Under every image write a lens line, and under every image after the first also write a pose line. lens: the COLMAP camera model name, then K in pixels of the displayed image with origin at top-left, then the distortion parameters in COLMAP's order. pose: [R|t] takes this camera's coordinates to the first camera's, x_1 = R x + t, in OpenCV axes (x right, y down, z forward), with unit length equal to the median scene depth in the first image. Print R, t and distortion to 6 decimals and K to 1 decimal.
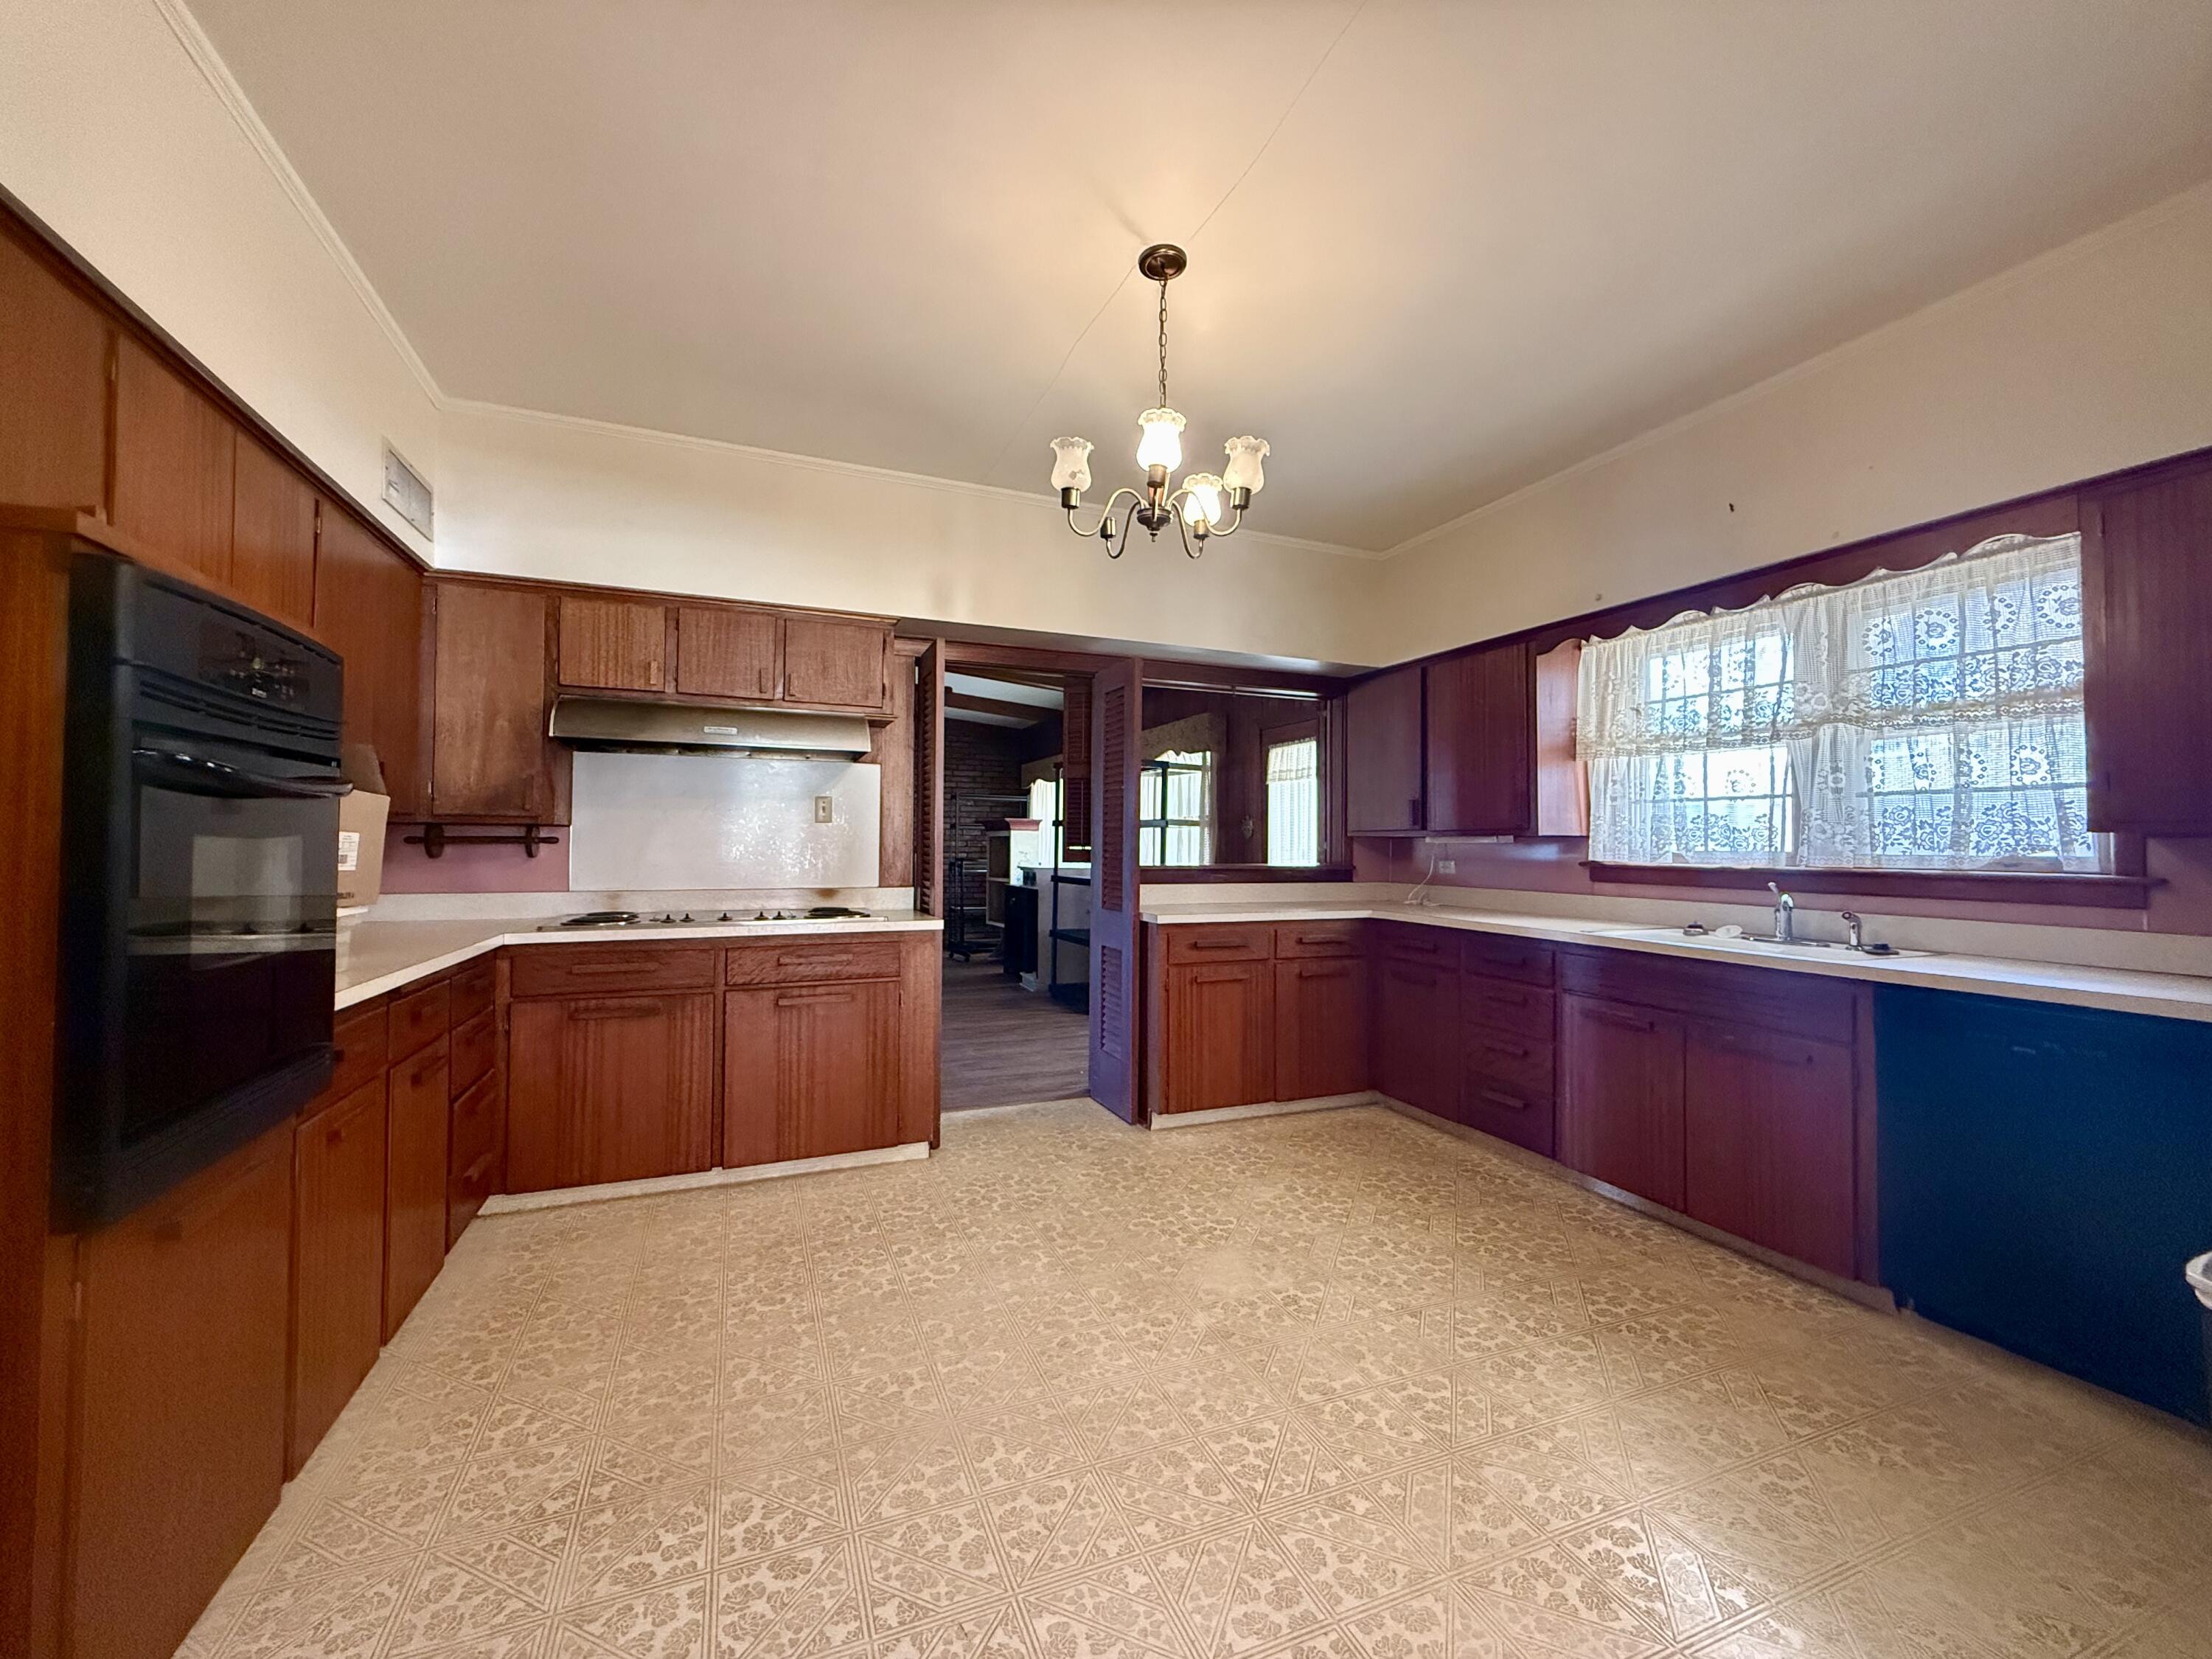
lens RADIAL K [[878.5, 0, 1099.3], [0, 878.5, 830.5], [0, 0, 1]] dist [-0.000477, -0.000099]
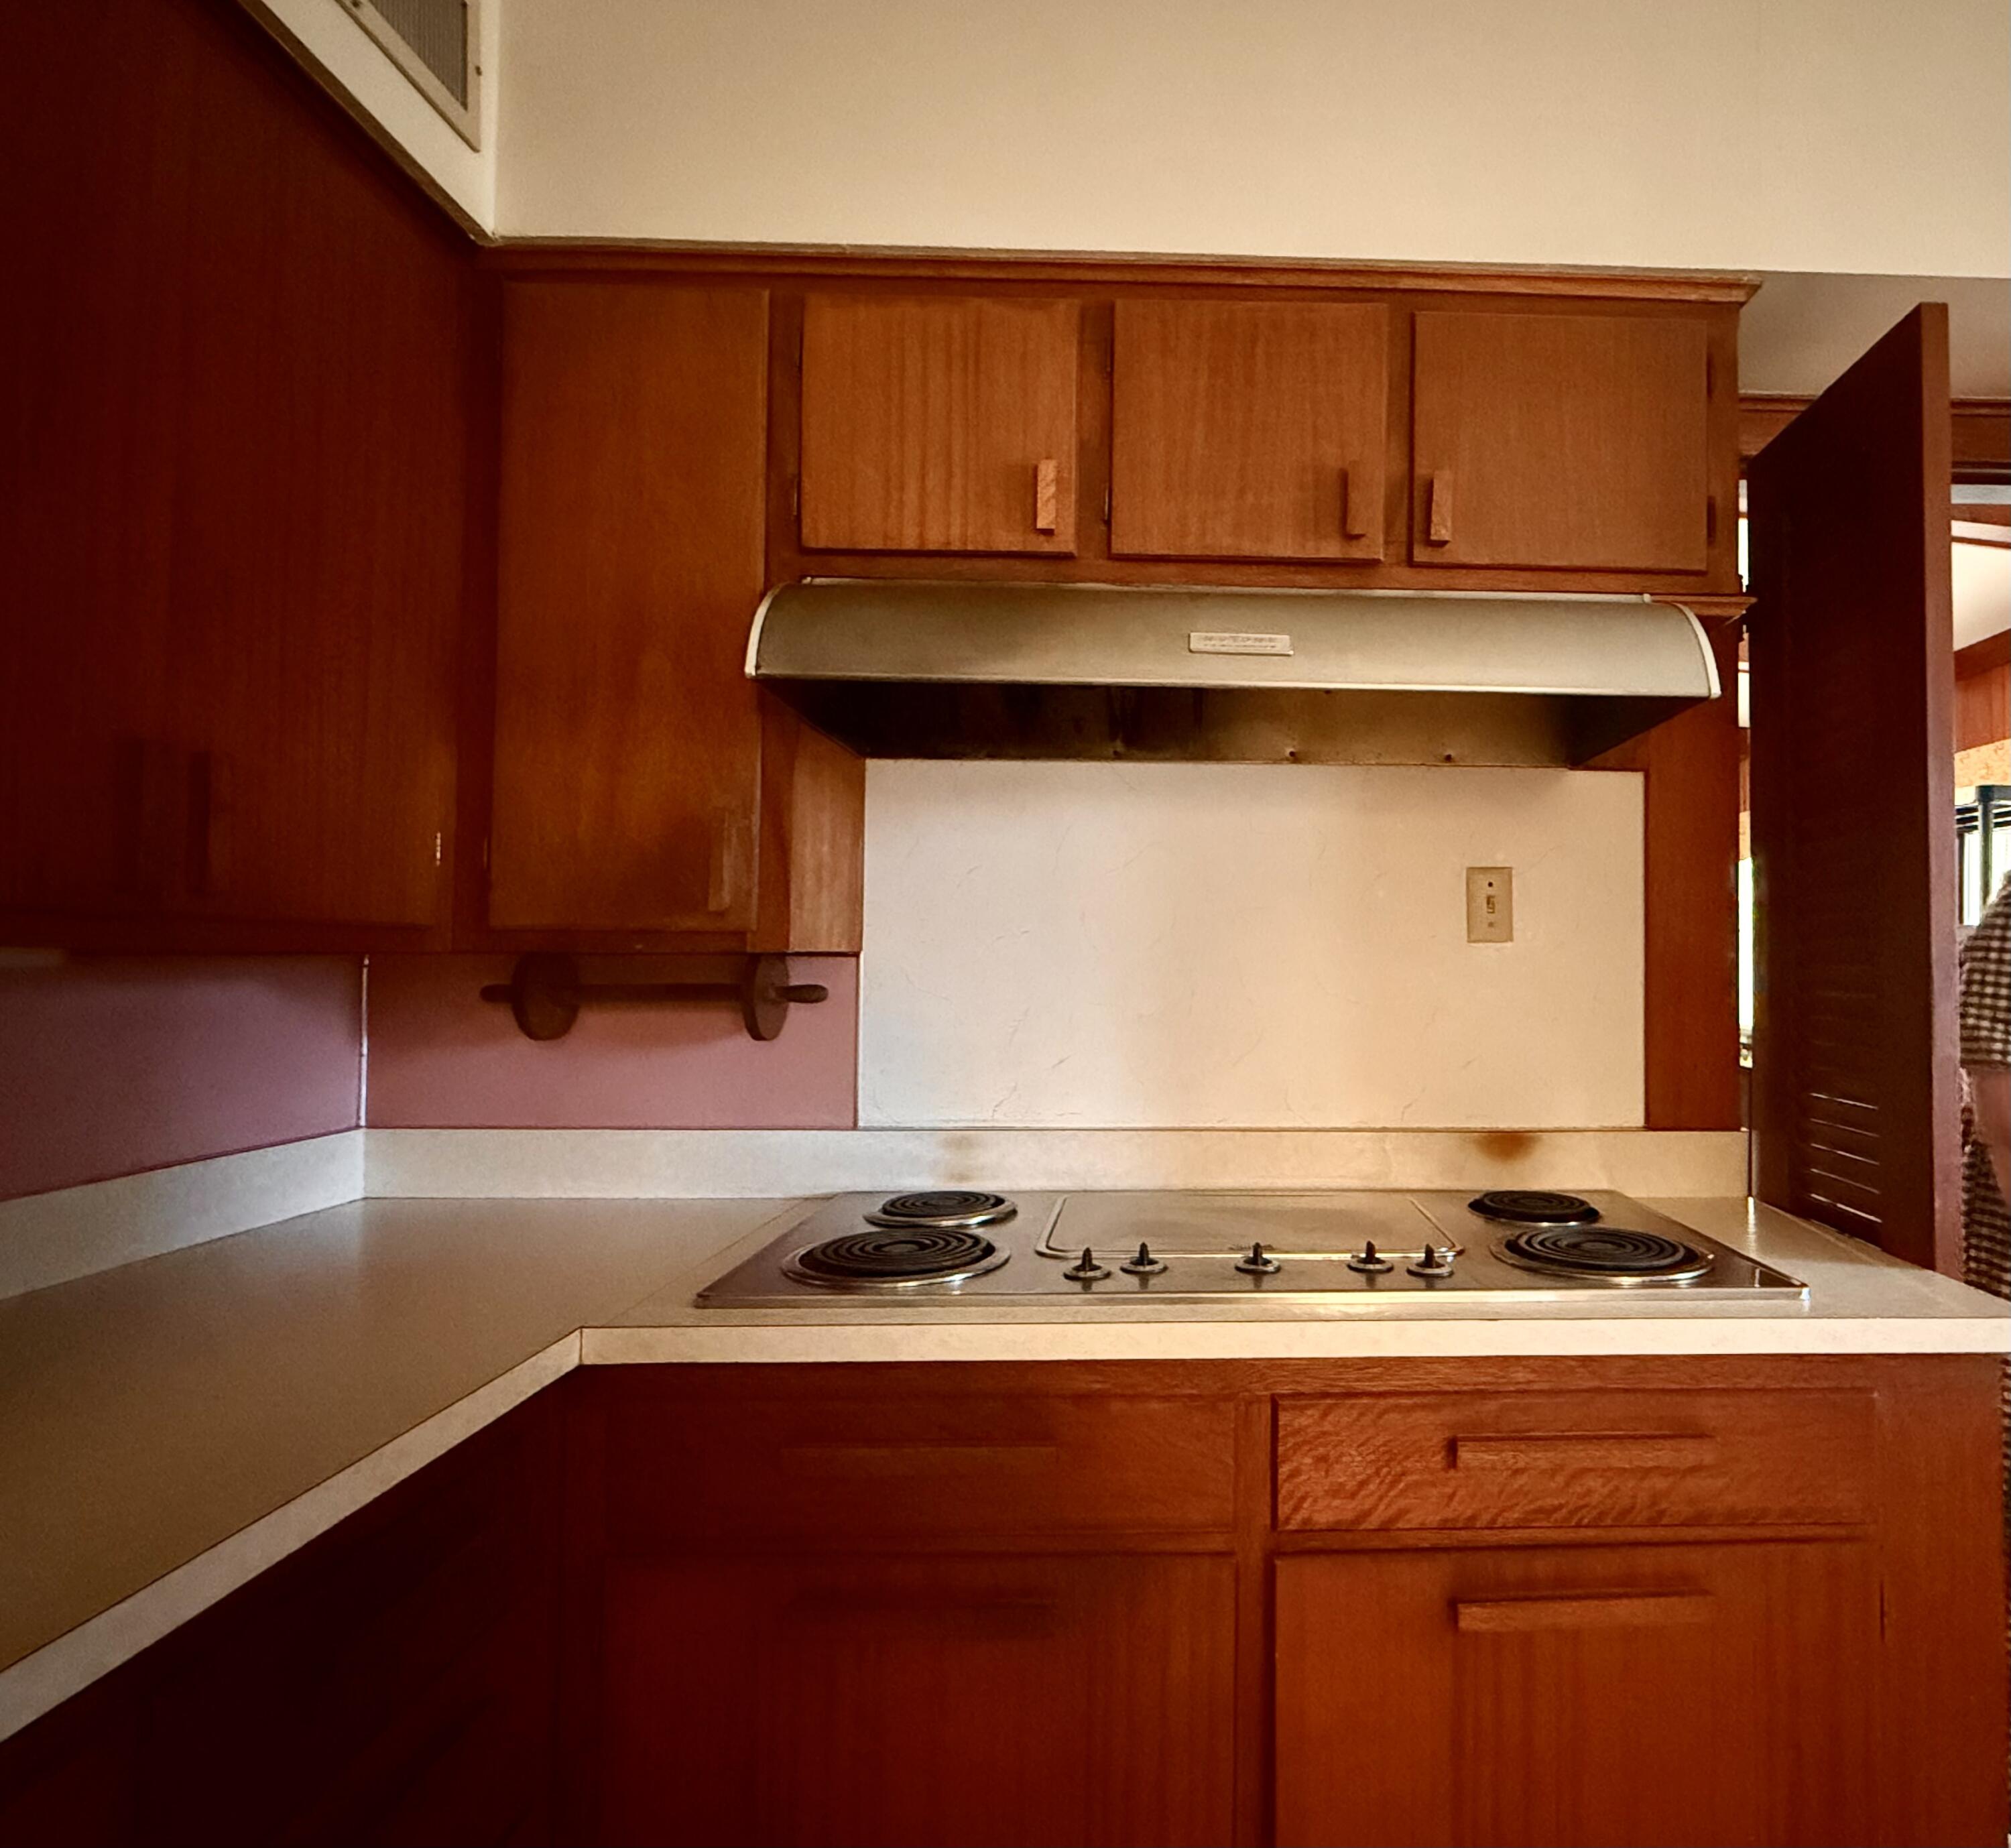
lens RADIAL K [[1164.1, 0, 1005.5], [0, 1164.1, 924.0], [0, 0, 1]] dist [-0.000809, -0.000120]
pose [[0.860084, -0.013186, -0.509983, -0.300275], [0.003917, 0.999807, -0.019246, -0.008957], [0.510138, 0.014555, 0.859969, 0.620169]]
